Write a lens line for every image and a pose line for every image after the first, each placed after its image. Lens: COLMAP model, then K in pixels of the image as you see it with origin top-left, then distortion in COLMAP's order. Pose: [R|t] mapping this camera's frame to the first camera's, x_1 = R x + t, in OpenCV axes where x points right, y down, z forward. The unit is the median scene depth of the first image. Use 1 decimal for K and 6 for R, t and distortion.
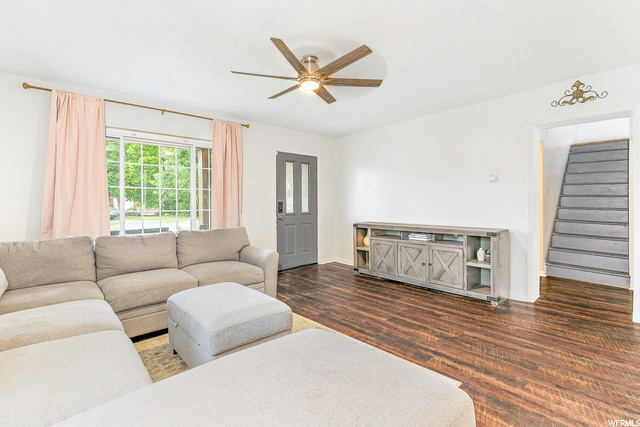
lens RADIAL K [[292.9, 0, 320.4], [0, 292.9, 208.6], [0, 0, 1]] dist [0.001620, 0.000333]
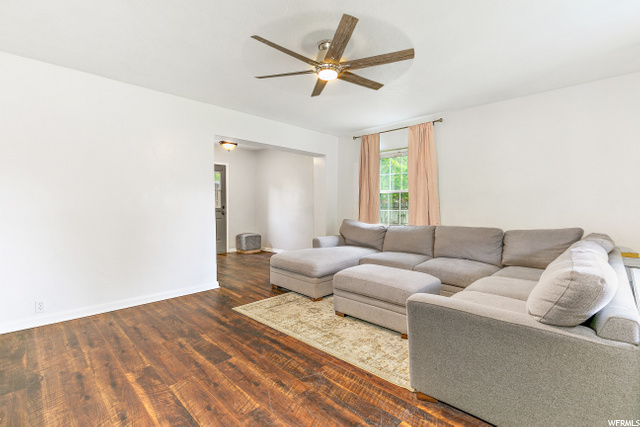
lens RADIAL K [[292.9, 0, 319.4], [0, 292.9, 212.4], [0, 0, 1]] dist [0.001620, 0.000333]
pose [[-0.998391, 0.012023, -0.055424, 0.042481], [0.009817, 0.999155, 0.039903, -0.018974], [0.055857, 0.039295, -0.997665, 1.898599]]
